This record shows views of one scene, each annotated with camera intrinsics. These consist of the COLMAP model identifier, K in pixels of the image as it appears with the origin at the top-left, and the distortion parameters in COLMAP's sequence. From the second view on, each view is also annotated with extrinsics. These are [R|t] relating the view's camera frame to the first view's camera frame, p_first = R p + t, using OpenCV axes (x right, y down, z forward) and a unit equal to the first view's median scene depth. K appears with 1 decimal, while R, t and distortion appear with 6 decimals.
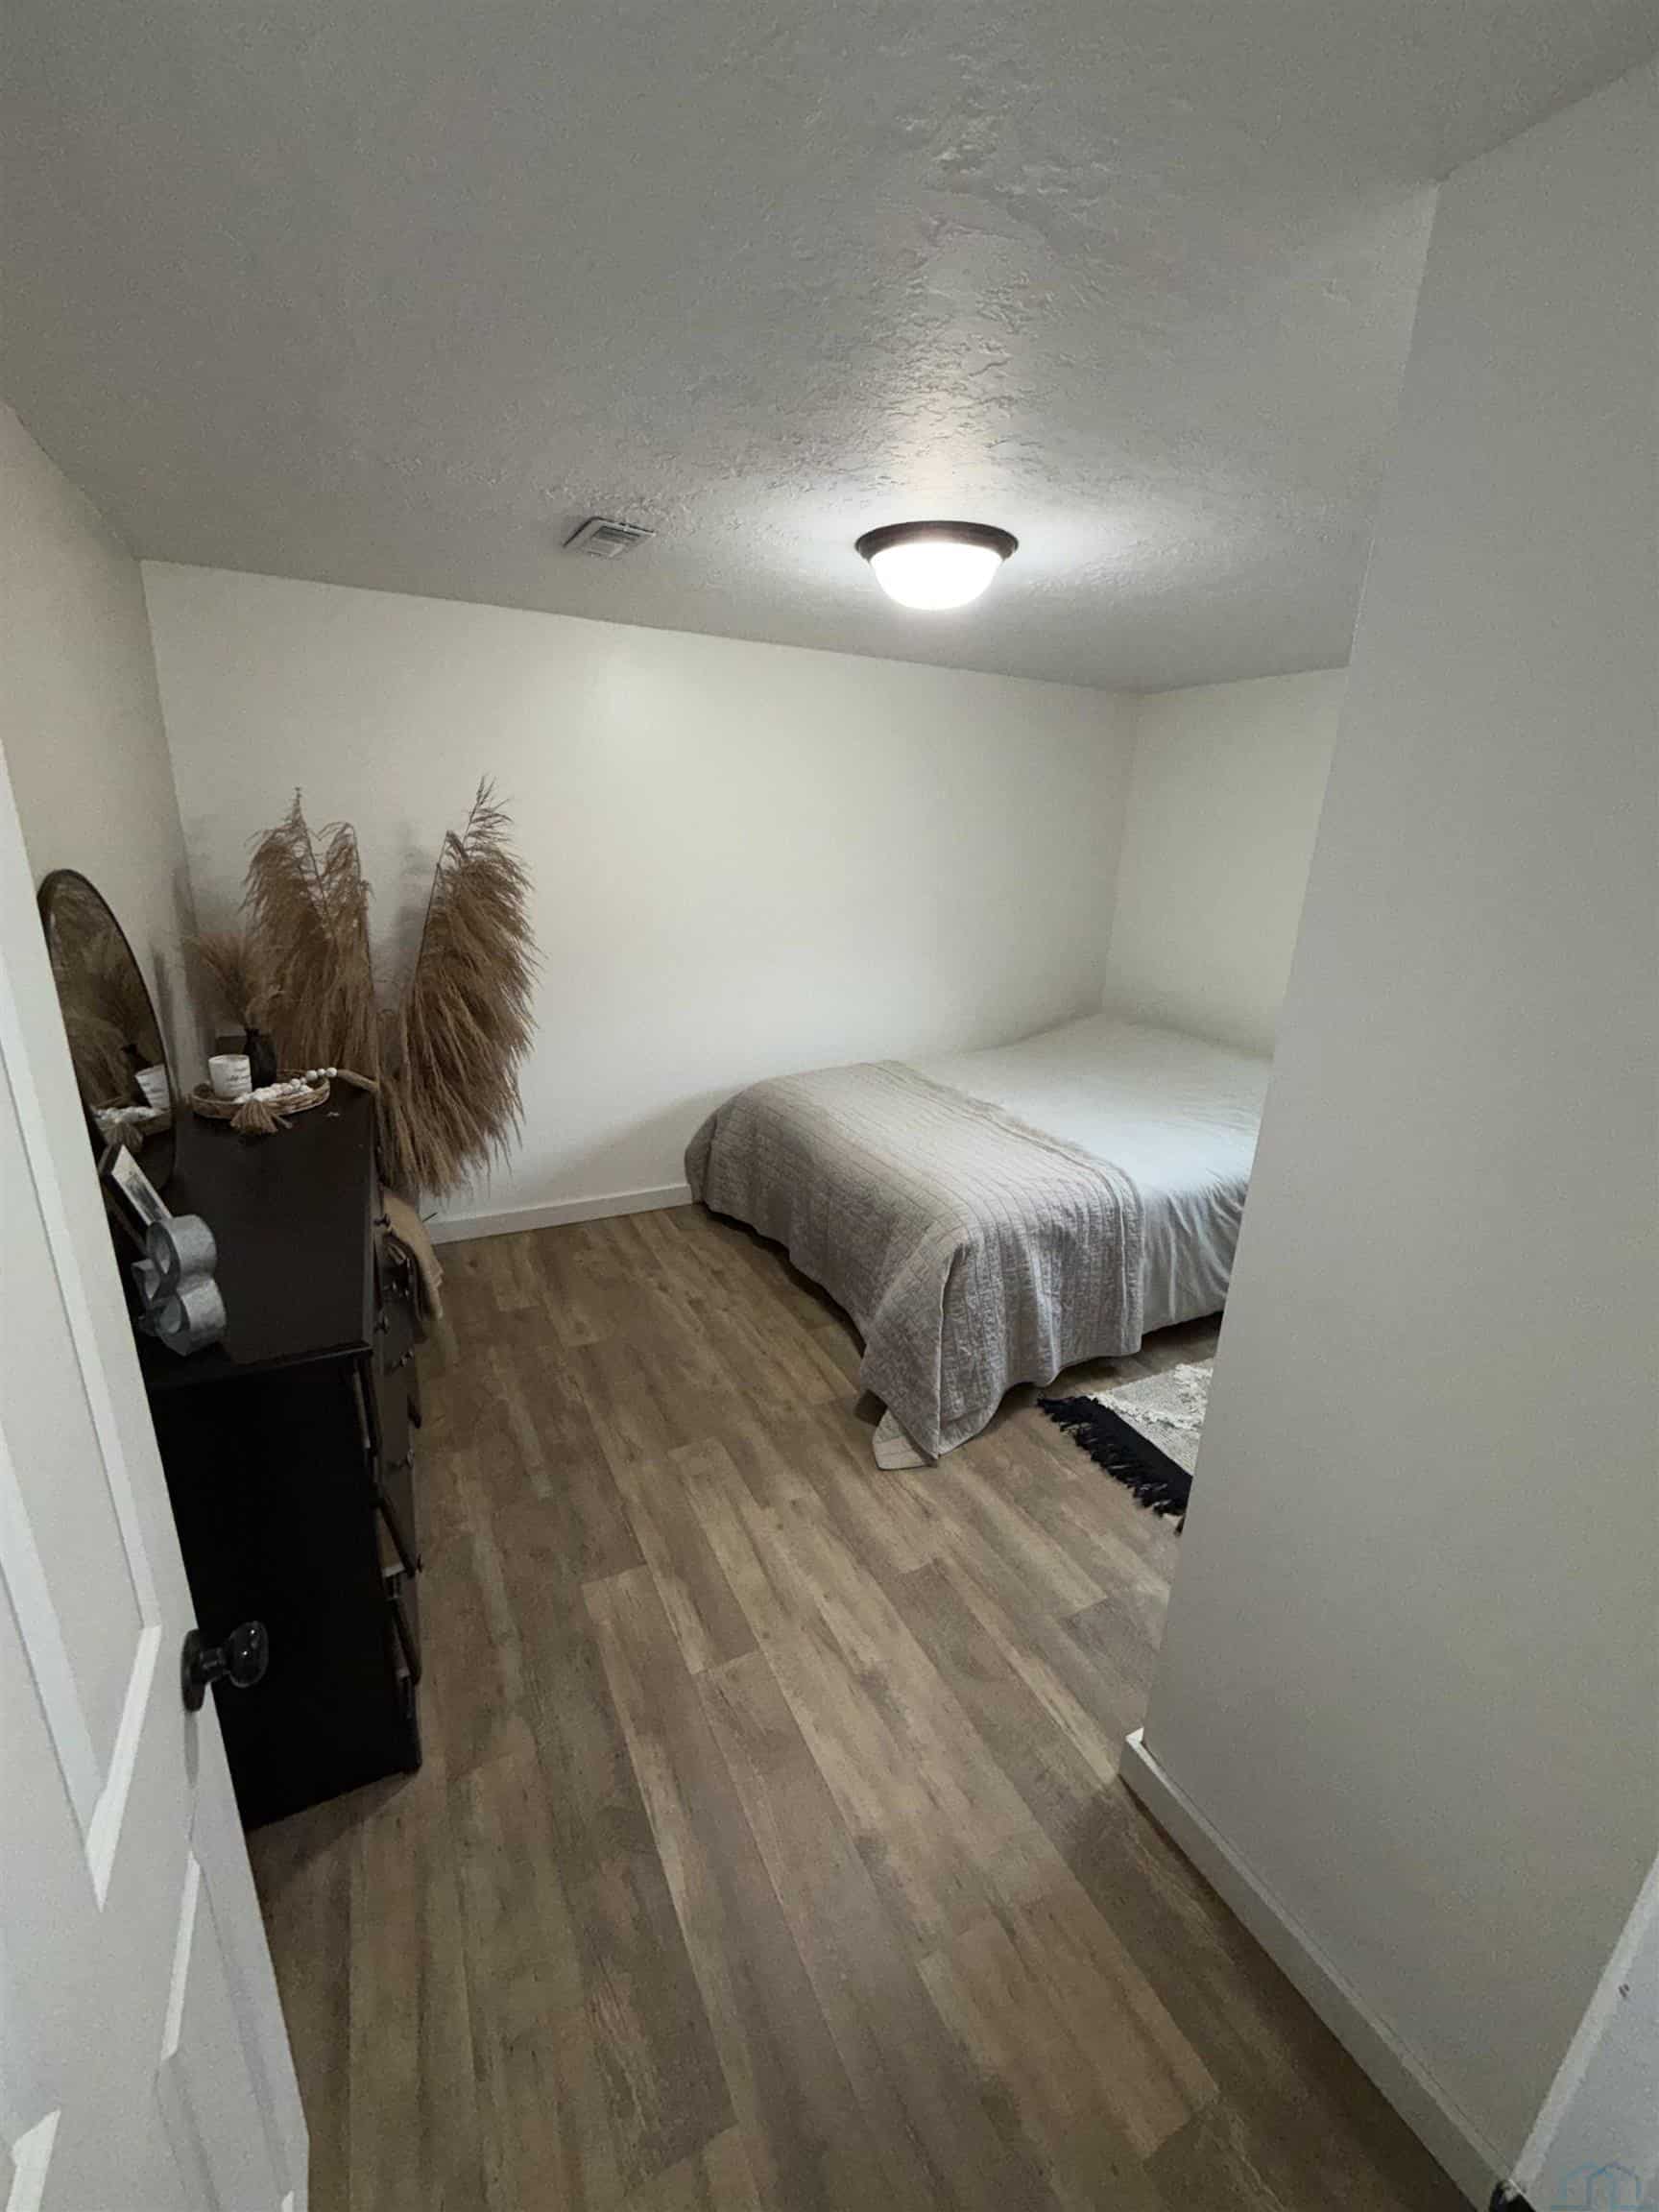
lens RADIAL K [[879.7, 0, 826.8], [0, 879.7, 1101.1], [0, 0, 1]] dist [-0.001465, 0.000519]
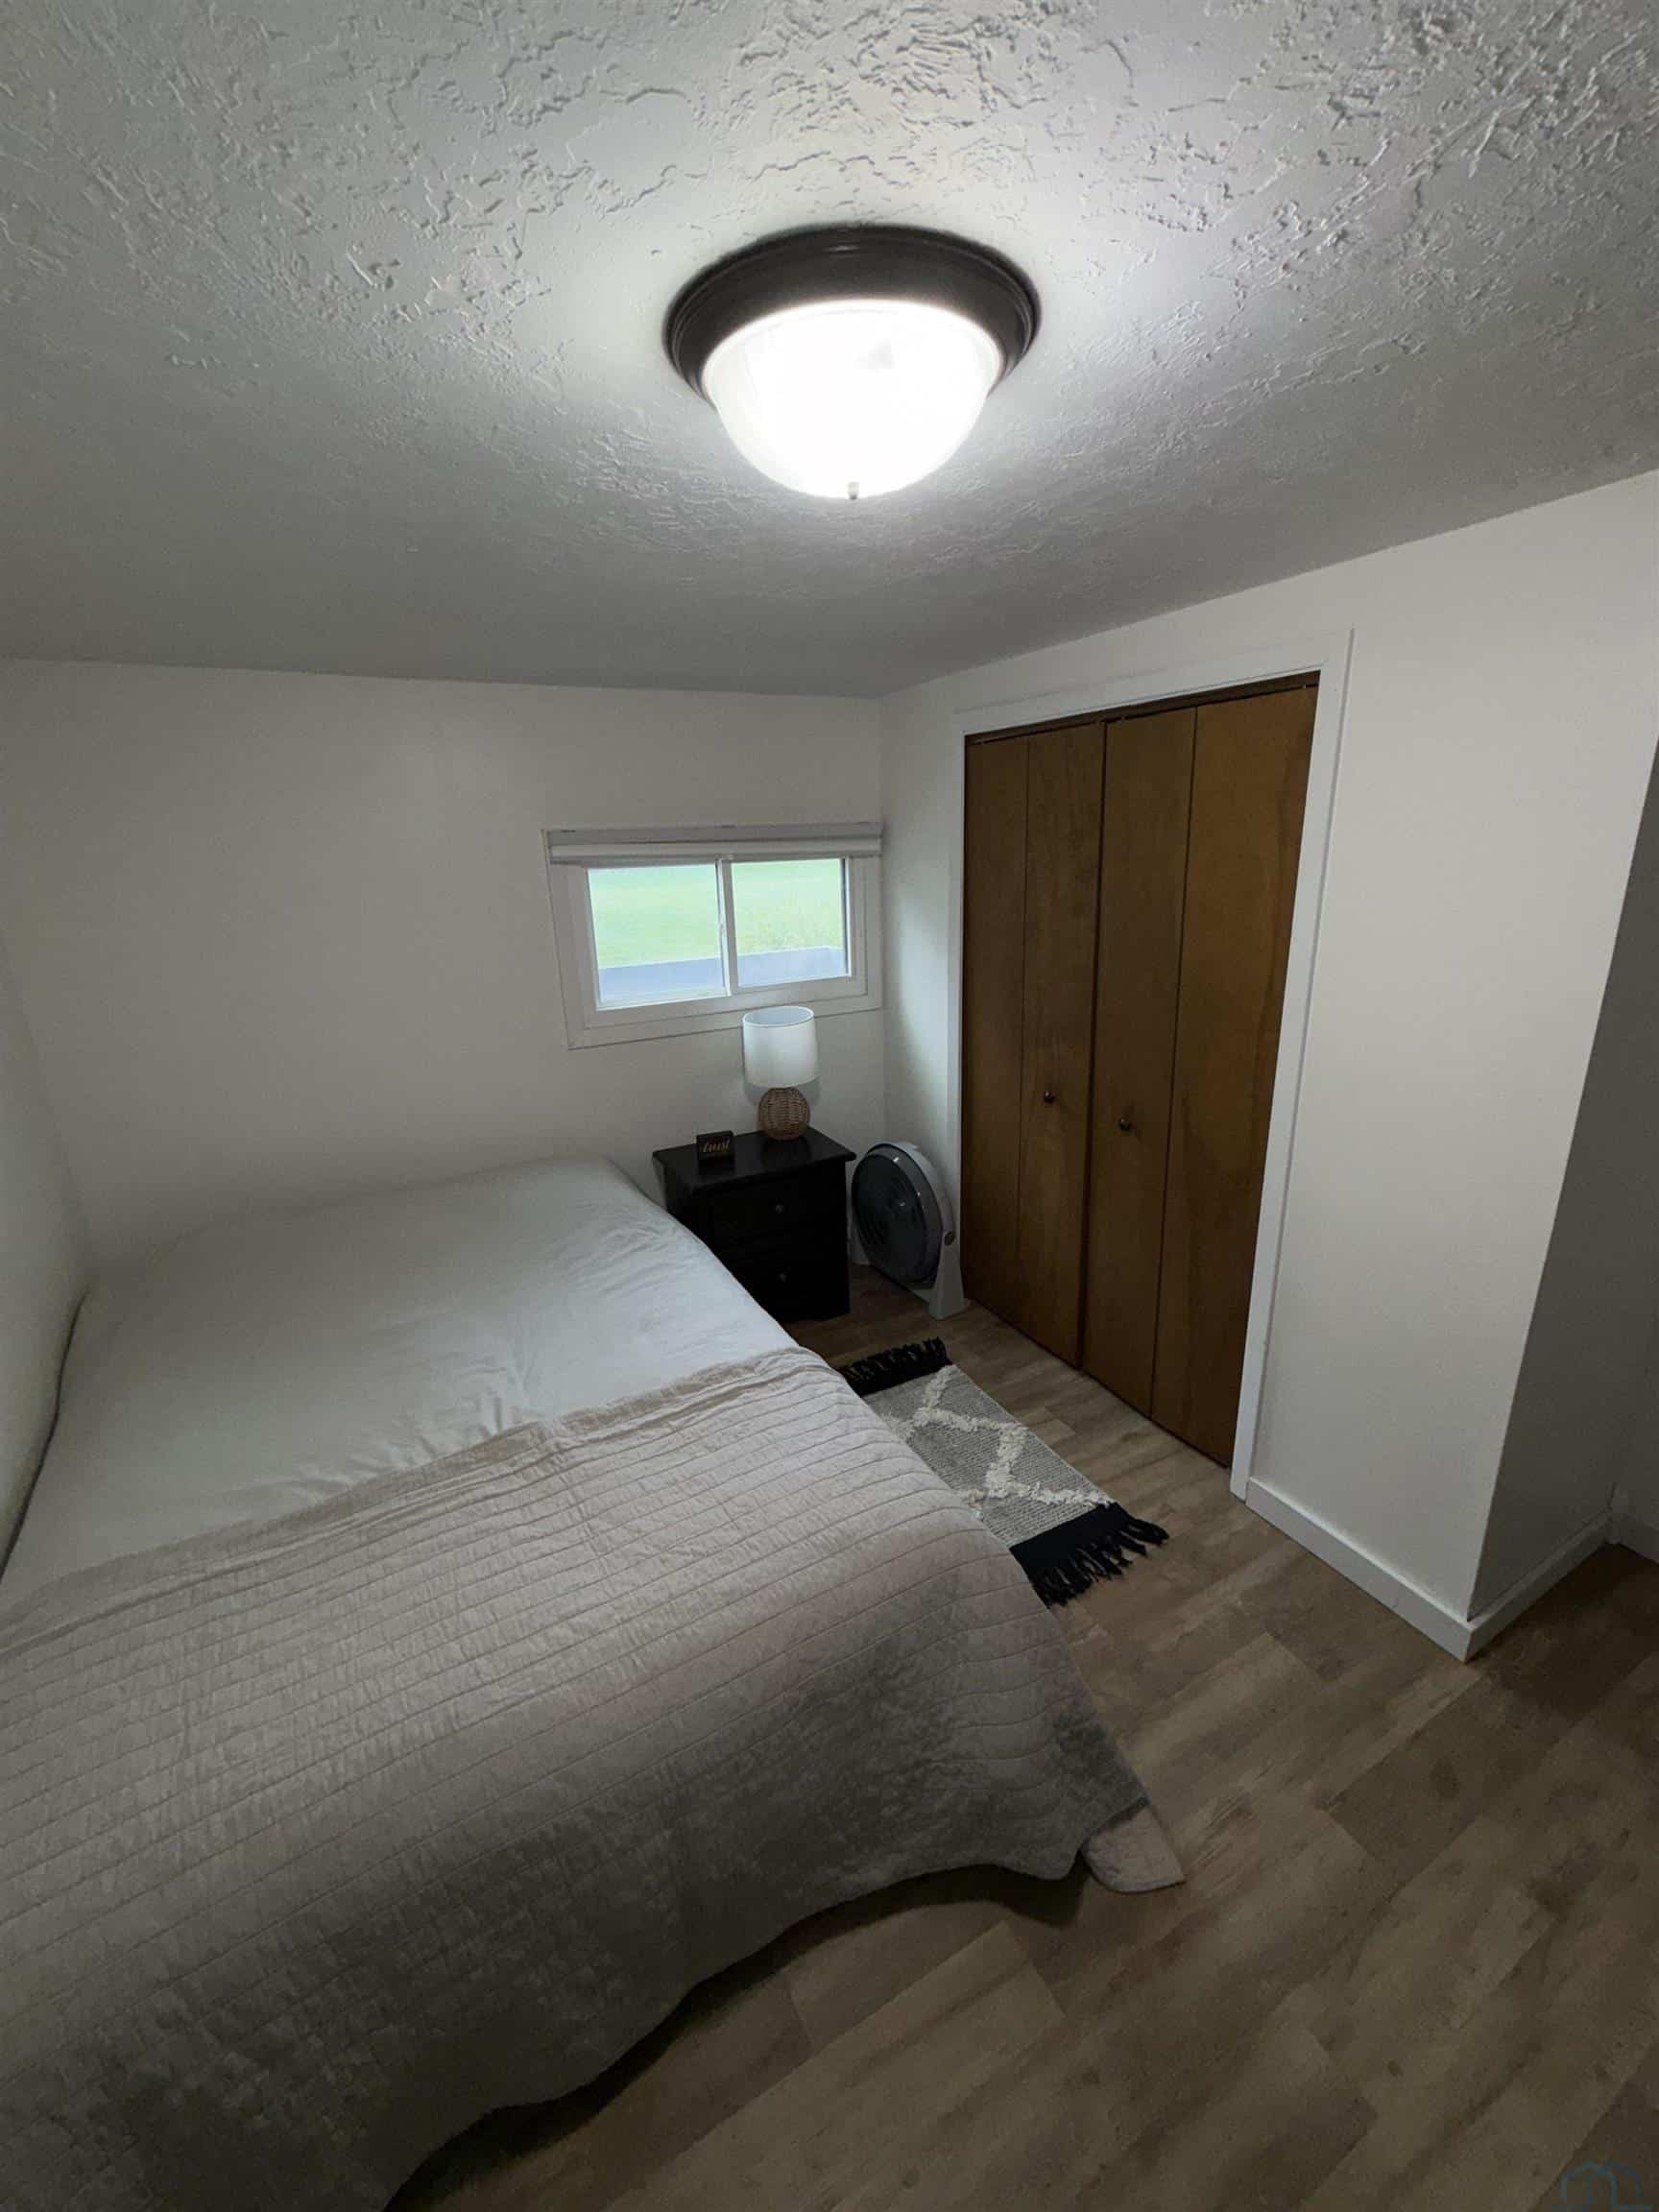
lens RADIAL K [[879.7, 0, 826.8], [0, 879.7, 1101.1], [0, 0, 1]] dist [-0.001465, 0.000519]
pose [[-0.021588, -0.314352, 0.949061, -0.409456], [0.327705, 0.894613, 0.303771, -0.430611], [-0.944534, 0.317569, 0.083702, 1.096355]]
